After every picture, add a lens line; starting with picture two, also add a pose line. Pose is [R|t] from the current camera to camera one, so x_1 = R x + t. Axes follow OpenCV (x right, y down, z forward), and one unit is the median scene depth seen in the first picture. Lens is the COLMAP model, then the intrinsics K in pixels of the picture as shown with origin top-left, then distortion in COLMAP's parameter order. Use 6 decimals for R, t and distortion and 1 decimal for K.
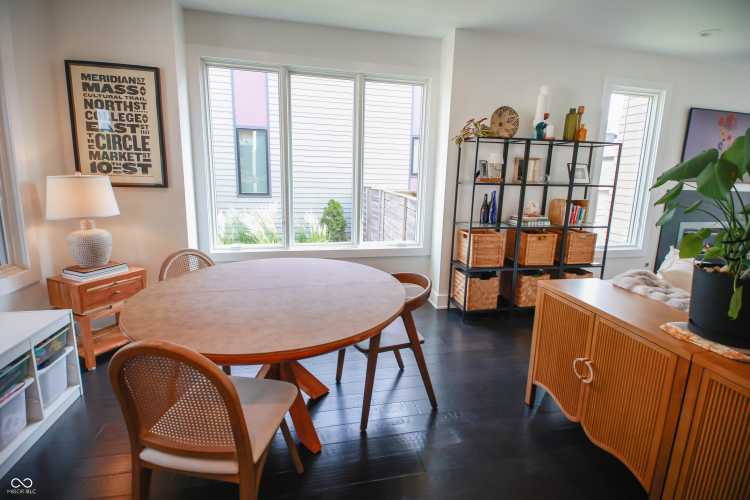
lens RADIAL K [[337.6, 0, 373.1], [0, 337.6, 257.9], [0, 0, 1]] dist [0.047786, -0.032711]
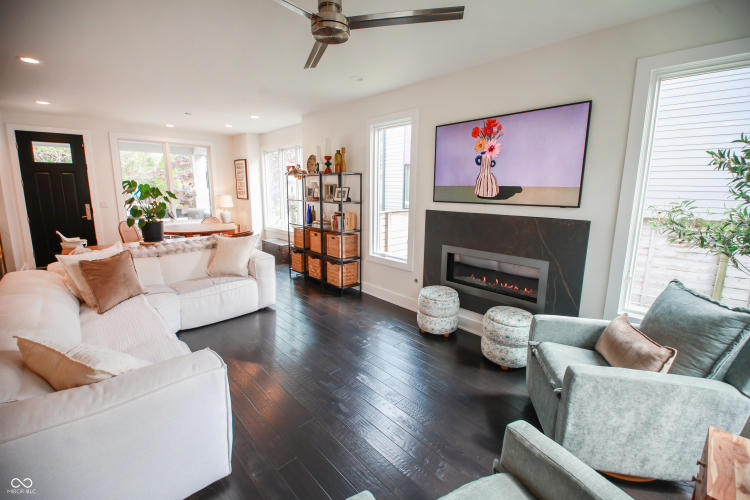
lens RADIAL K [[313.6, 0, 375.0], [0, 313.6, 250.0], [0, 0, 1]] dist [-0.000191, -0.000006]
pose [[0.501402, 0.152606, -0.851650, 1.631045], [-0.189584, 0.979780, 0.063949, -0.115536], [0.844188, 0.129395, 0.520195, 0.423915]]
